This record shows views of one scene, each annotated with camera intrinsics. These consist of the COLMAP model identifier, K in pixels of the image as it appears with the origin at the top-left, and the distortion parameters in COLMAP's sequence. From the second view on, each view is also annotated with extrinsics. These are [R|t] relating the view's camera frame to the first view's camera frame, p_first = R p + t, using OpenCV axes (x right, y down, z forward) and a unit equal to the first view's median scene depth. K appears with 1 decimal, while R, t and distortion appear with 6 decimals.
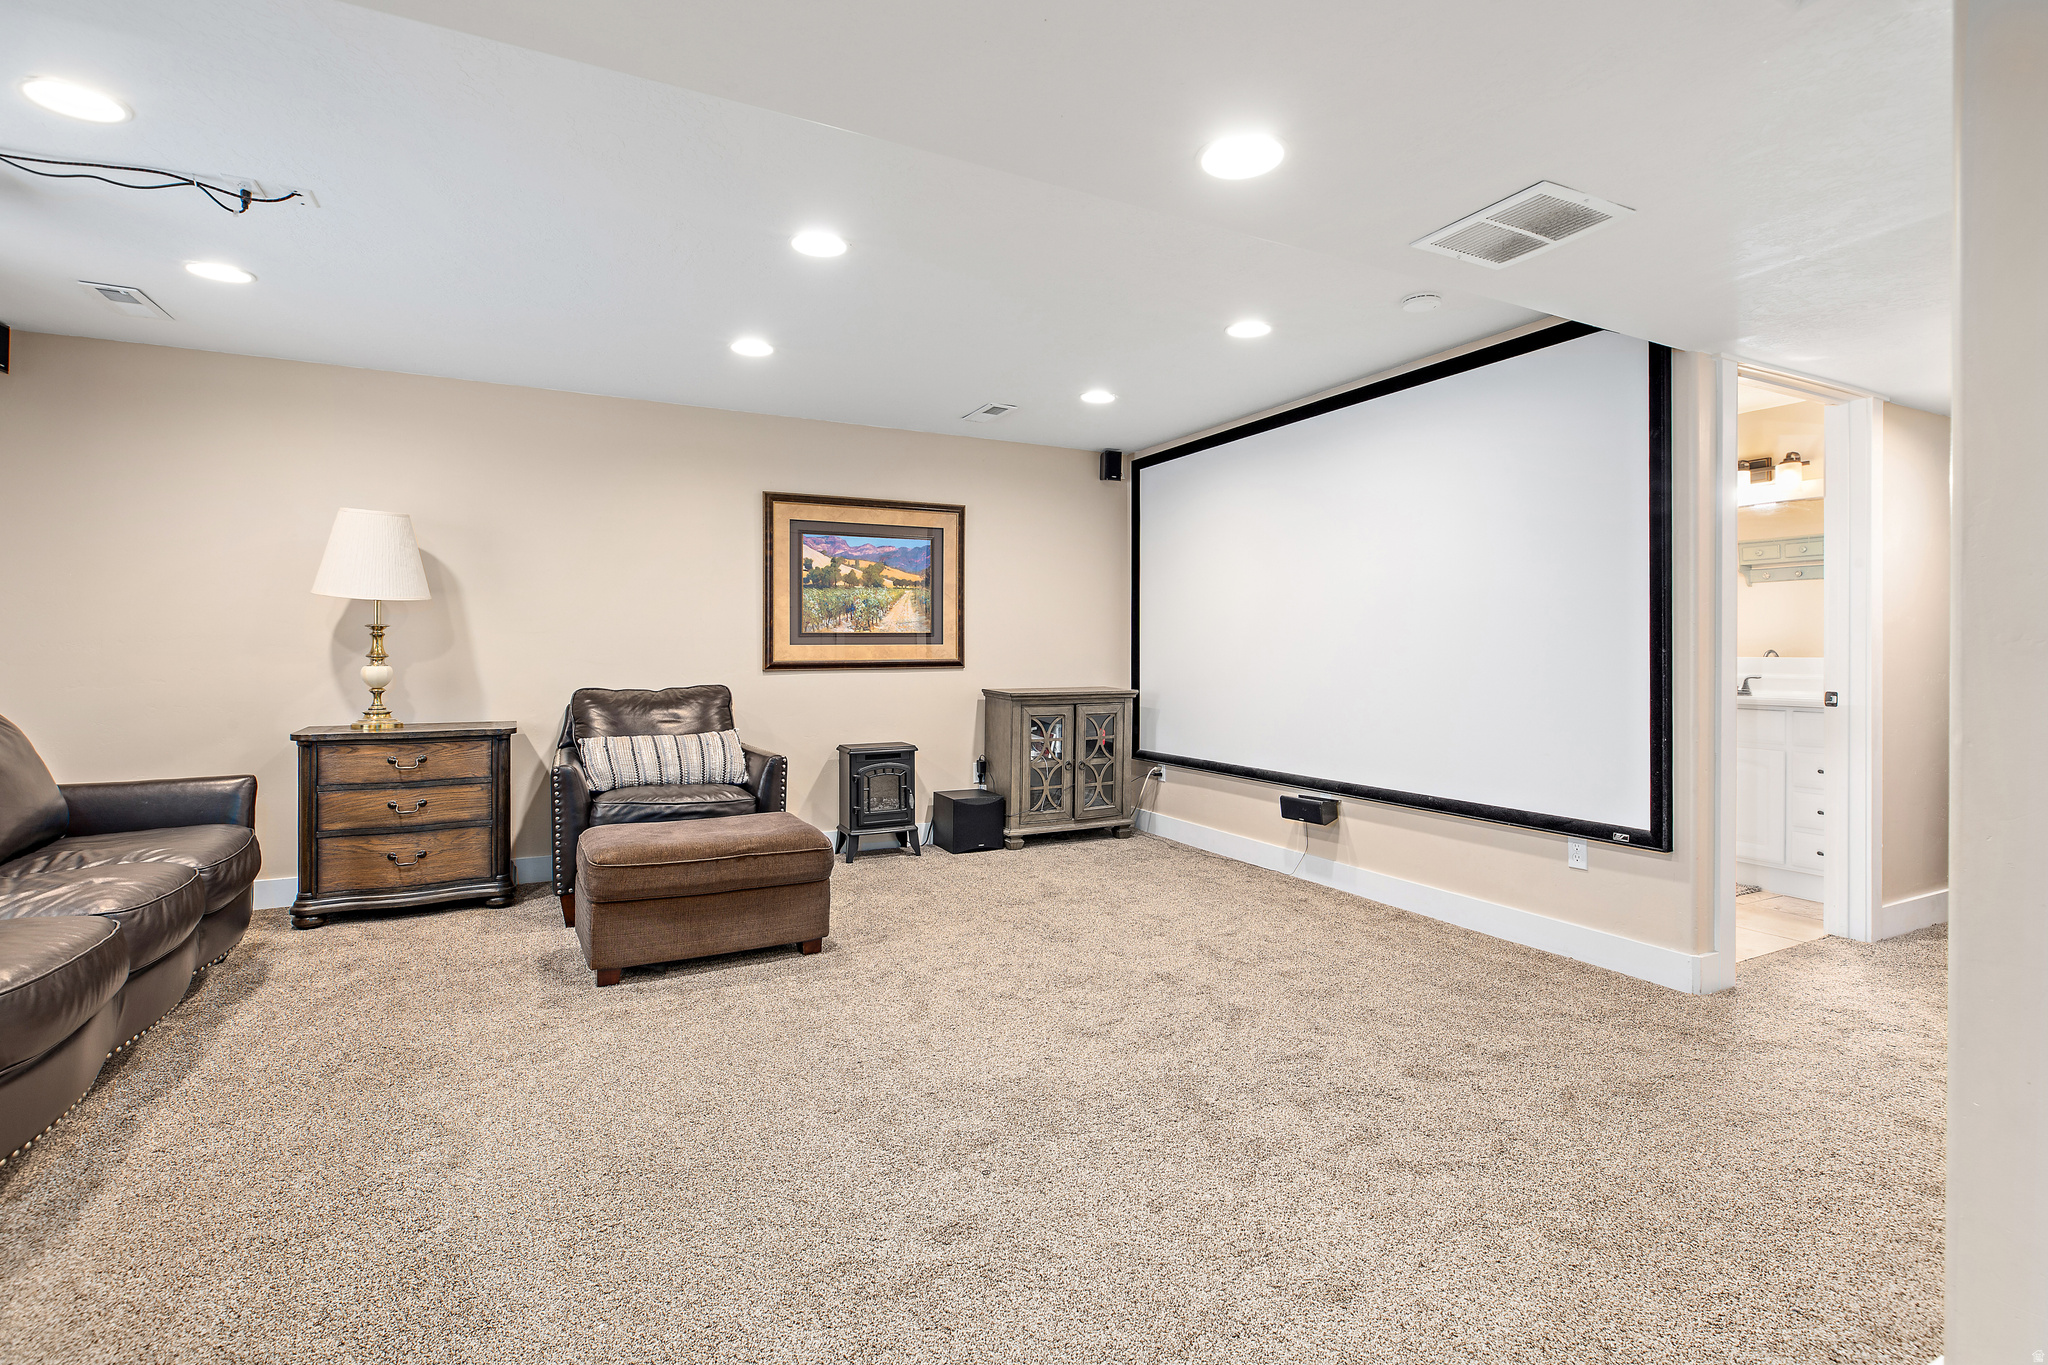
lens RADIAL K [[975.6, 0, 1044.5], [0, 975.6, 648.1], [0, 0, 1]] dist [-0.001619, -0.000244]
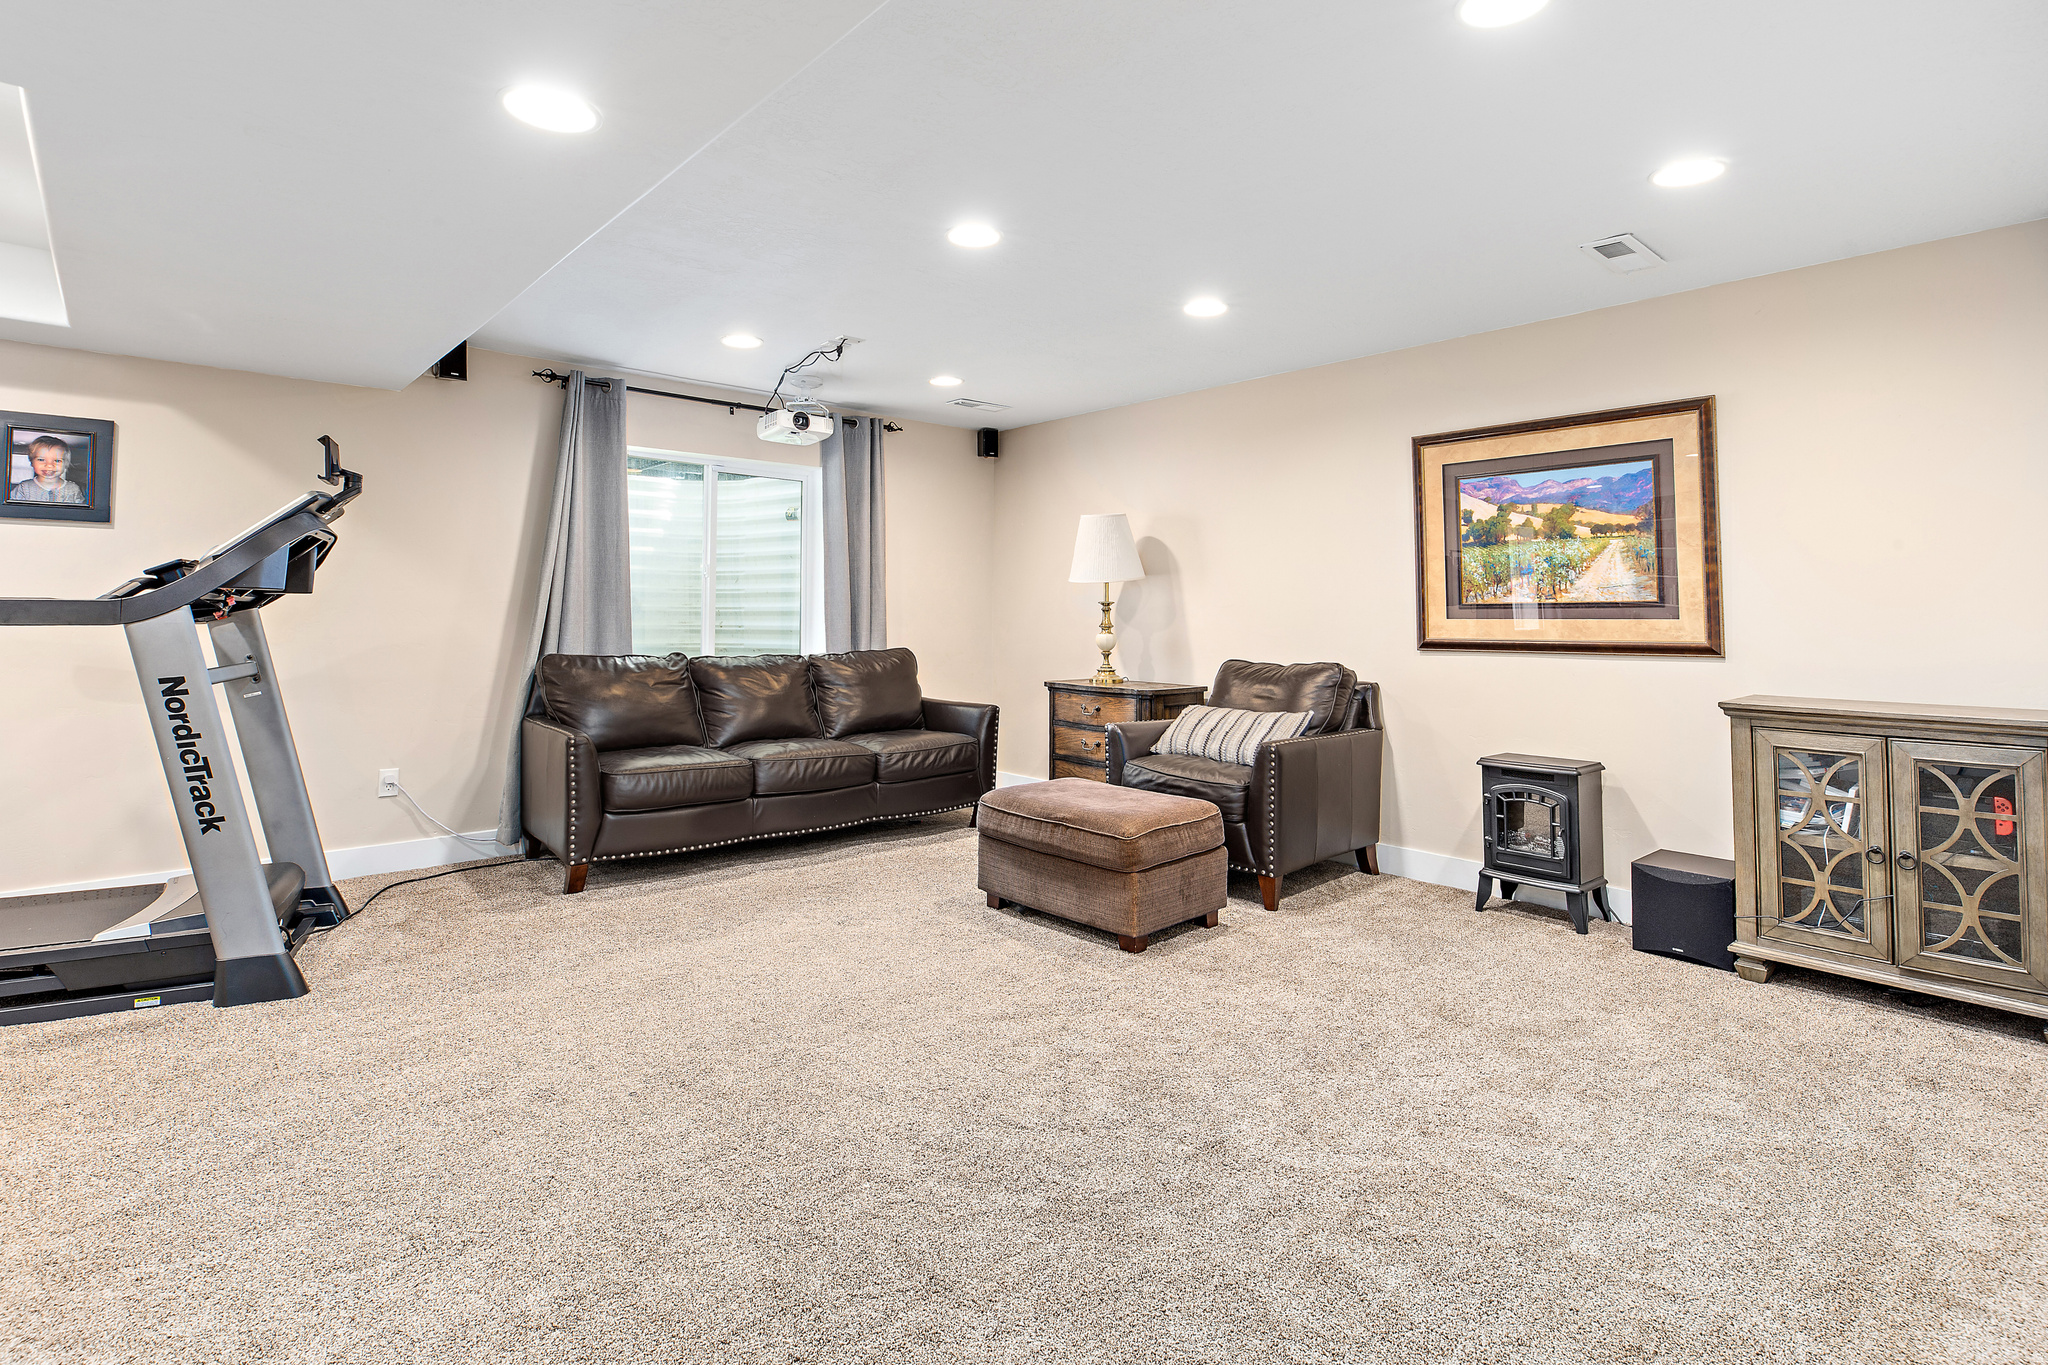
lens RADIAL K [[1023.5, 0, 1031.7], [0, 1023.5, 567.9], [0, 0, 1]] dist [-0.001562, -0.000206]
pose [[0.230757, -0.045524, -0.971946, 0.479754], [-0.007306, 0.998796, -0.048516, -0.001937], [0.972984, 0.018297, 0.230147, 0.464354]]
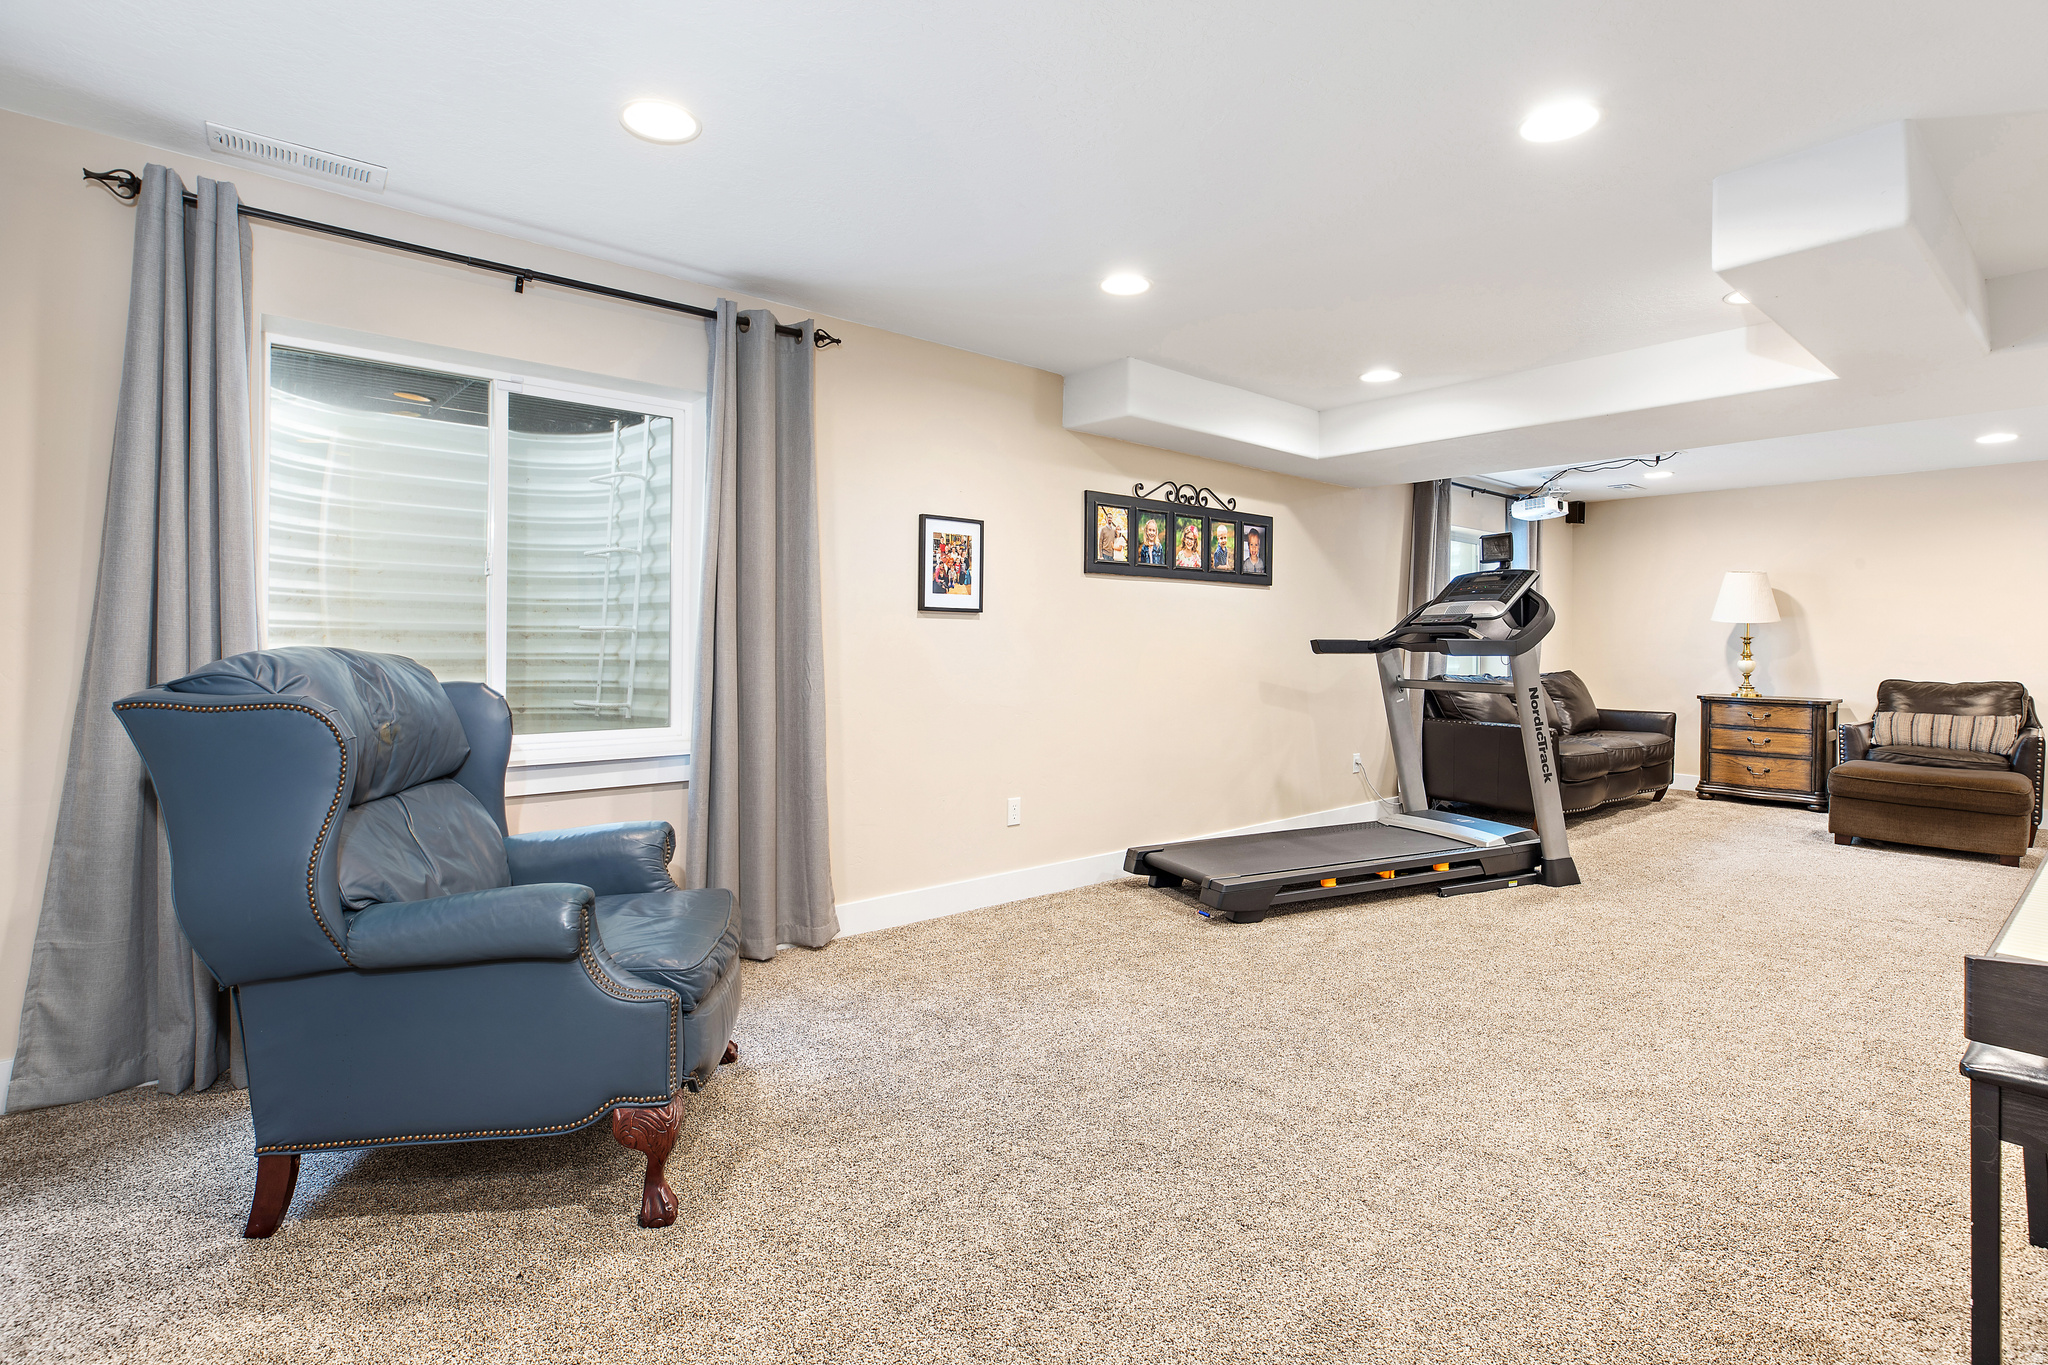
lens RADIAL K [[975.6, 0, 1044.5], [0, 975.6, 648.1], [0, 0, 1]] dist [-0.001619, -0.000244]
pose [[0.224460, 0.006264, -0.974463, 0.574715], [-0.008027, 0.999957, 0.004579, -0.001559], [0.974450, 0.006794, 0.224501, -0.483072]]
